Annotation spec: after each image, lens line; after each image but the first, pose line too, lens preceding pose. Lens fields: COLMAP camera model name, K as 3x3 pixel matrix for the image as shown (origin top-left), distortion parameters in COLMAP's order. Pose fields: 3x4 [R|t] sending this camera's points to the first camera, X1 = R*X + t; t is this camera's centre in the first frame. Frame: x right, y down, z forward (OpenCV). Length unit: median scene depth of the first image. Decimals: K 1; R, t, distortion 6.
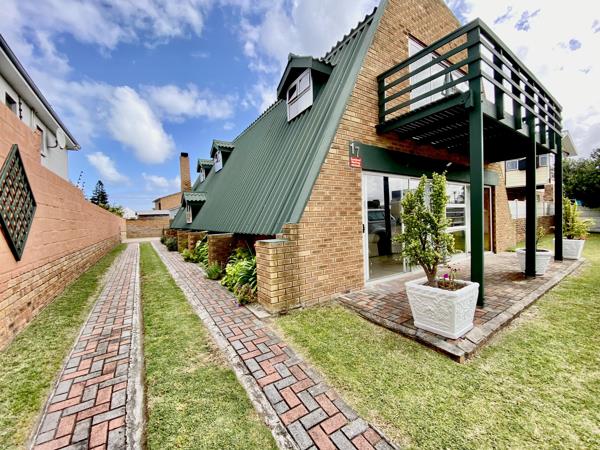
lens RADIAL K [[244.4, 0, 297.1], [0, 244.4, 224.8], [0, 0, 1]] dist [0.036556, -0.032417]
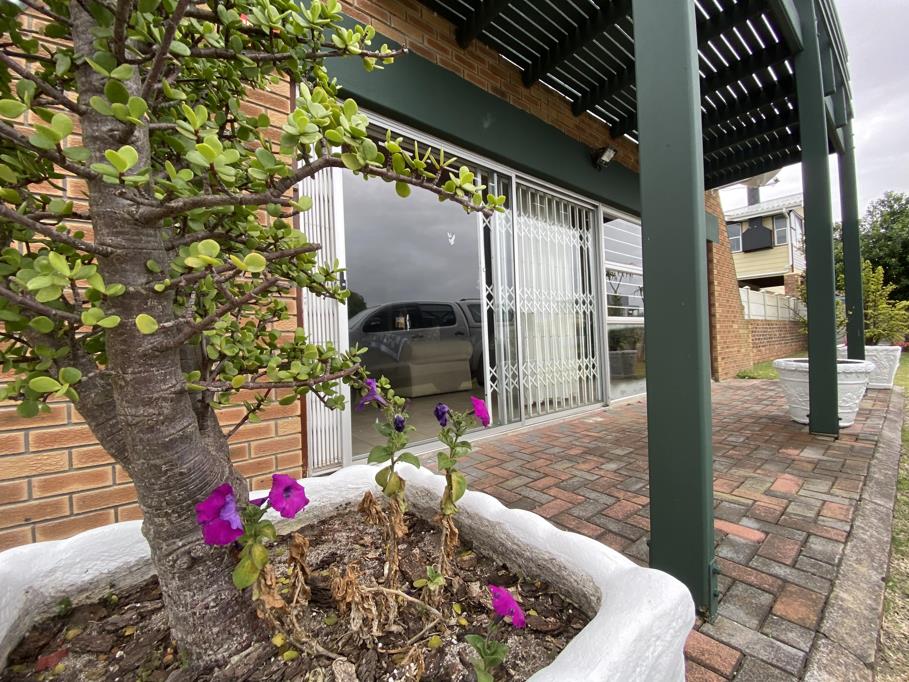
lens RADIAL K [[370.2, 0, 450.1], [0, 370.2, 340.7], [0, 0, 1]] dist [0.036556, -0.032417]
pose [[0.997016, -0.004332, 0.077068, 0.409718], [0.006659, 0.999529, -0.029963, 0.099893], [-0.076902, 0.030387, 0.996576, 0.558165]]
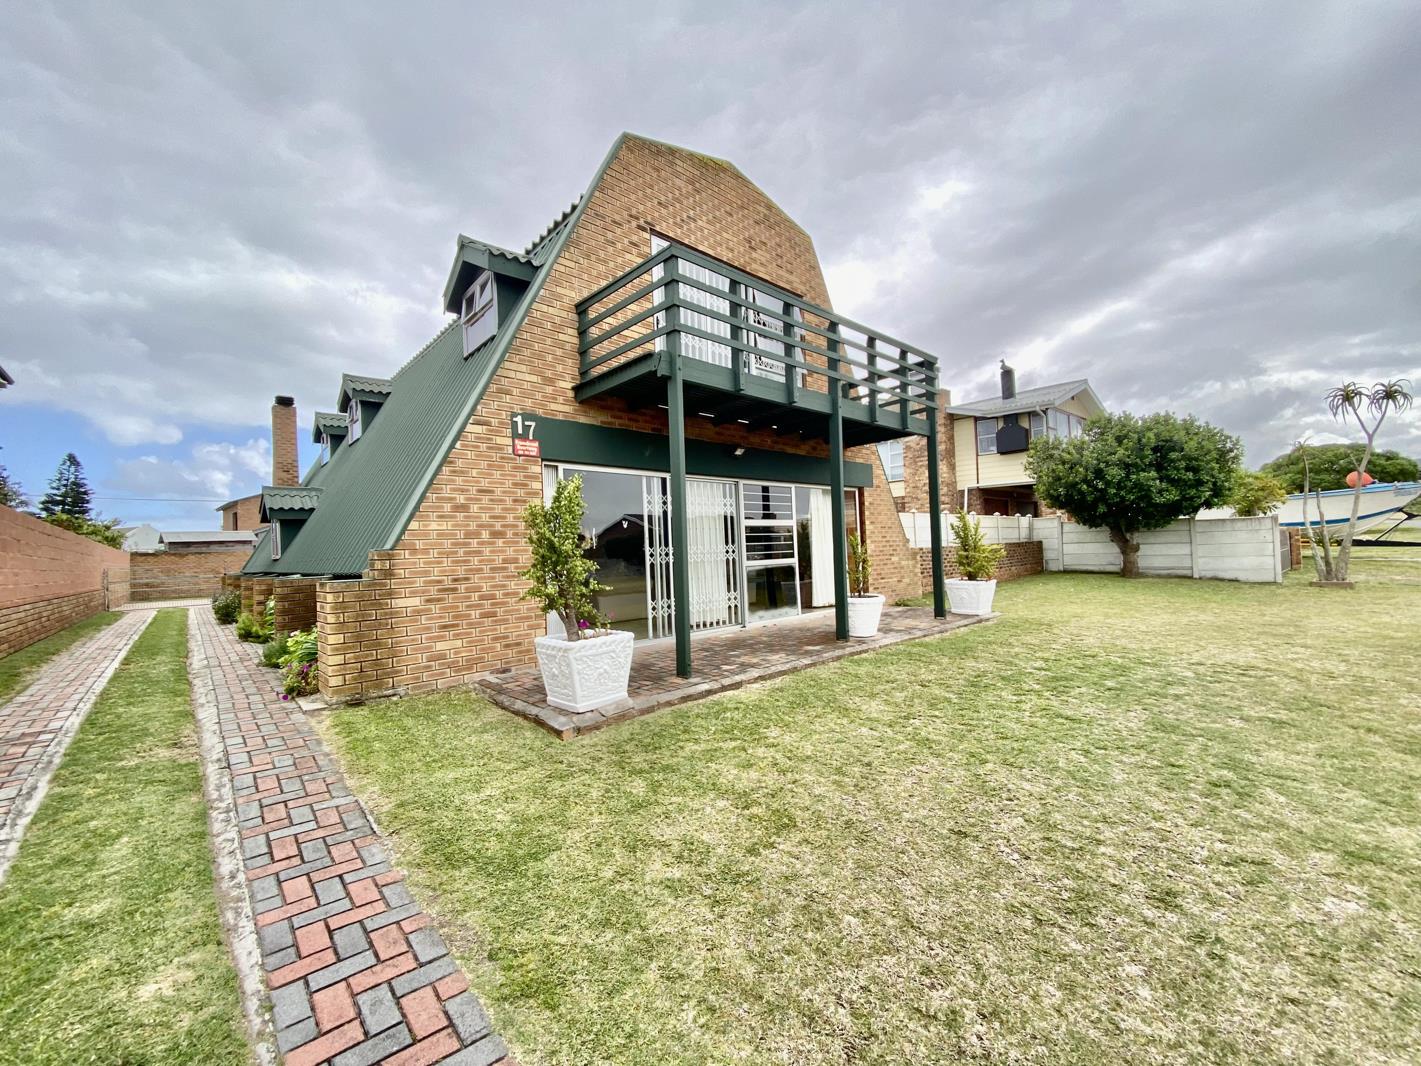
lens RADIAL K [[578.8, 0, 703.6], [0, 578.8, 532.5], [0, 0, 1]] dist [0.036556, -0.032417]
pose [[0.987999, -0.000570, 0.154456, 0.426572], [0.009300, 0.998398, -0.055806, 0.028606], [-0.154177, 0.056573, 0.986422, -0.411616]]
